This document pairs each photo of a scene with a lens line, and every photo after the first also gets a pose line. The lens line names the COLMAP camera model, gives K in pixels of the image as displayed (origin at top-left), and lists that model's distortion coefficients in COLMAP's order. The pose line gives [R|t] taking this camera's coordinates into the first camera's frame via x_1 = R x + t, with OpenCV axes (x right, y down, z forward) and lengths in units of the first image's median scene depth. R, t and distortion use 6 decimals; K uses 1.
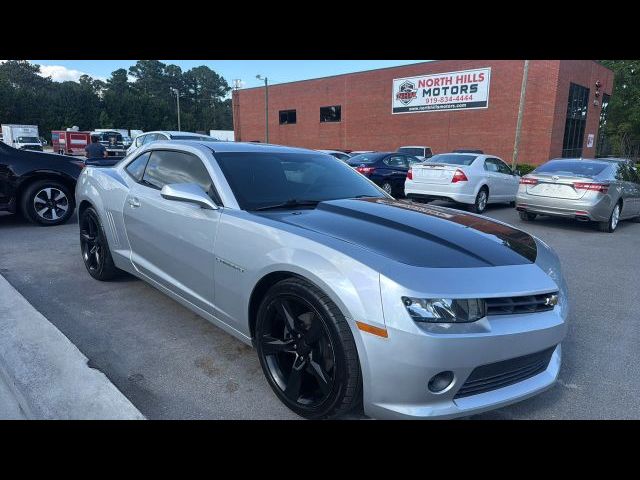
lens RADIAL K [[487.5, 0, 321.7], [0, 487.5, 240.6], [0, 0, 1]] dist [0.034404, -0.027364]
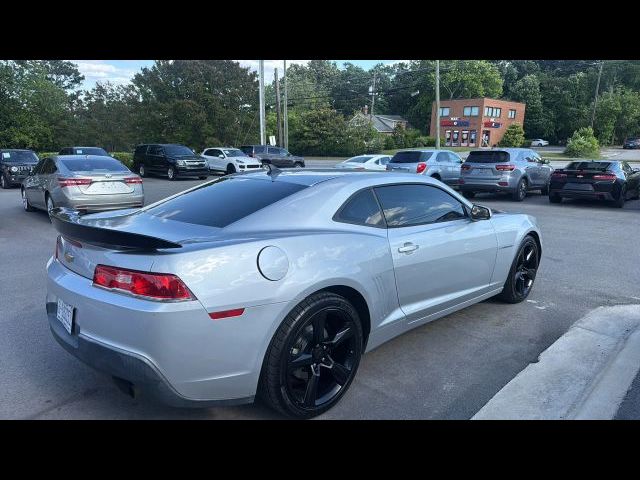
lens RADIAL K [[487.5, 0, 321.8], [0, 487.5, 239.8], [0, 0, 1]] dist [0.034404, -0.027364]
pose [[-0.099757, -0.219307, 0.970543, -0.651561], [0.163603, 0.958518, 0.233406, -0.172749], [-0.981470, 0.182068, -0.059740, 0.654121]]
